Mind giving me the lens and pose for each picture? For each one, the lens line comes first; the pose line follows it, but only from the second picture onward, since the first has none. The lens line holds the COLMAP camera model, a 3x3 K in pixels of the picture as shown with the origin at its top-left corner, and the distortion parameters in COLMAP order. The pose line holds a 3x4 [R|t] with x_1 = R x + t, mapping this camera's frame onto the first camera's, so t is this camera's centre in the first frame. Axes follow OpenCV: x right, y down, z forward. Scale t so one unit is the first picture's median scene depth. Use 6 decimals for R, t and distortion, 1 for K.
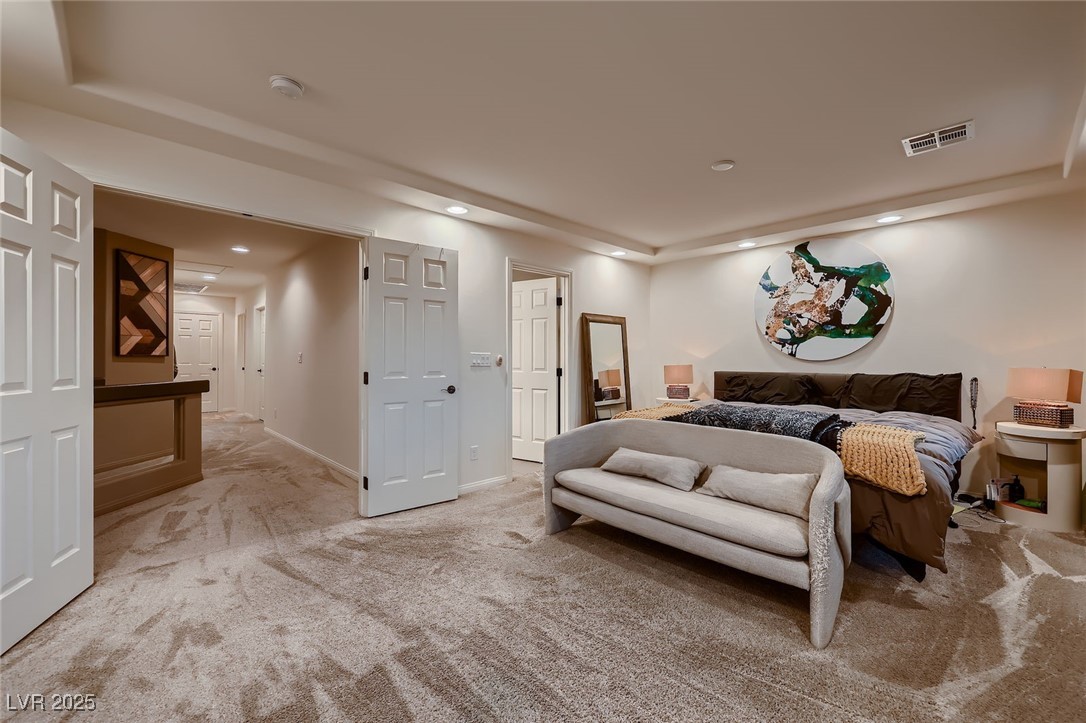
lens RADIAL K [[442.7, 0, 542.4], [0, 442.7, 359.1], [0, 0, 1]] dist [-0.002185, -0.000306]
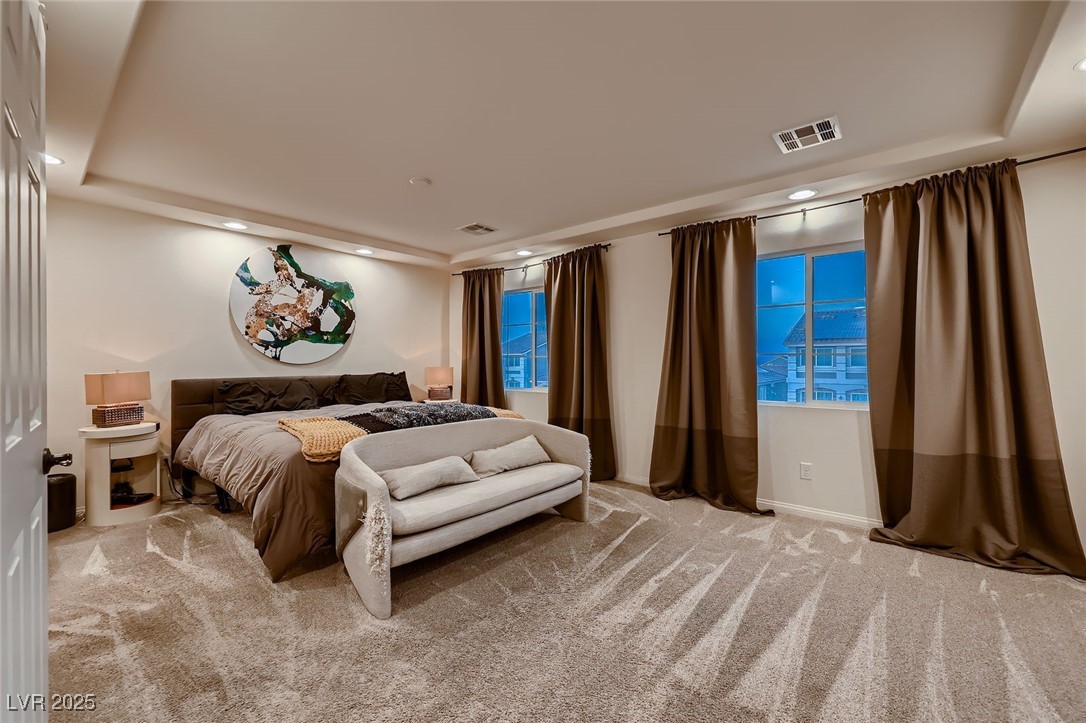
lens RADIAL K [[442.7, 0, 542.5], [0, 442.7, 361.1], [0, 0, 1]] dist [-0.002185, -0.000306]
pose [[-0.115235, 0.000954, 0.993338, -0.458328], [0.003387, 0.999994, -0.000568, -0.000762], [-0.993333, 0.003299, -0.115237, 0.551913]]
